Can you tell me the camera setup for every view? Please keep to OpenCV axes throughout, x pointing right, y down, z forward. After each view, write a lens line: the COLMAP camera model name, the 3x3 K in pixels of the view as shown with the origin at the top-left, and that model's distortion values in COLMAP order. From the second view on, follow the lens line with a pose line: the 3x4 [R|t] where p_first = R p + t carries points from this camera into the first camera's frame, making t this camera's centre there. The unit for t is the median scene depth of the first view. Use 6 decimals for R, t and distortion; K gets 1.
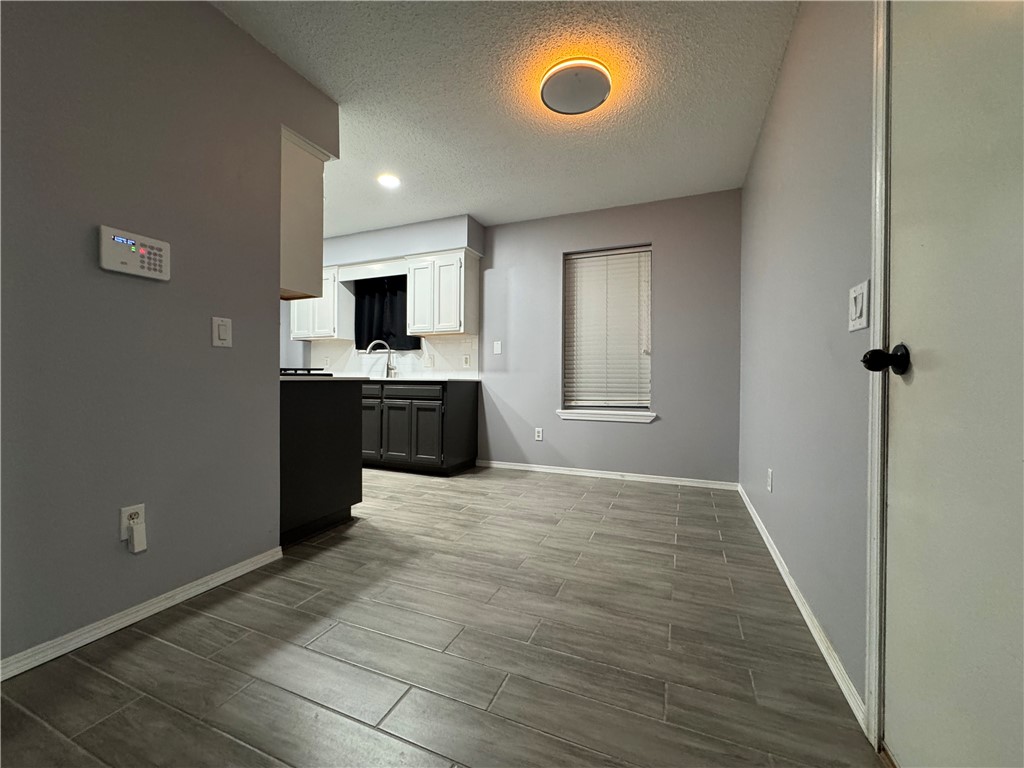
lens RADIAL K [[407.7, 0, 509.4], [0, 407.7, 381.0], [0, 0, 1]] dist [-0.001486, 0.001222]
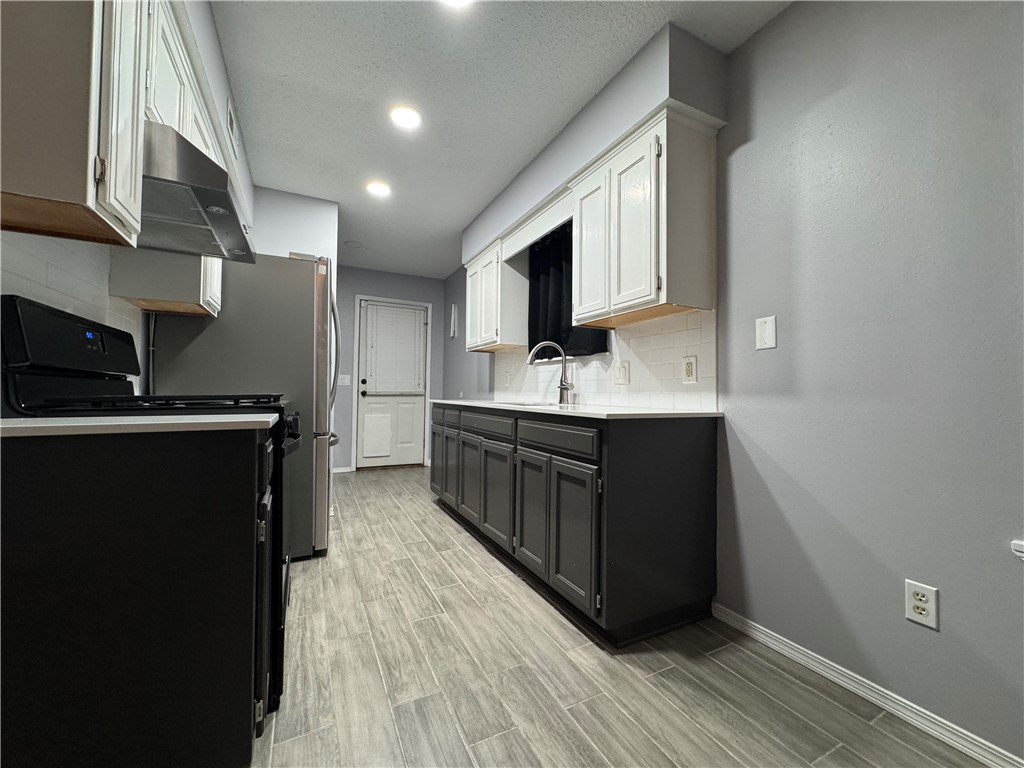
lens RADIAL K [[407.7, 0, 514.5], [0, 407.7, 382.2], [0, 0, 1]] dist [-0.001486, 0.001222]
pose [[0.761770, -0.017995, -0.647597, 0.039472], [-0.004461, 0.999445, -0.033019, -0.020477], [0.647832, 0.028041, 0.761267, 0.544868]]
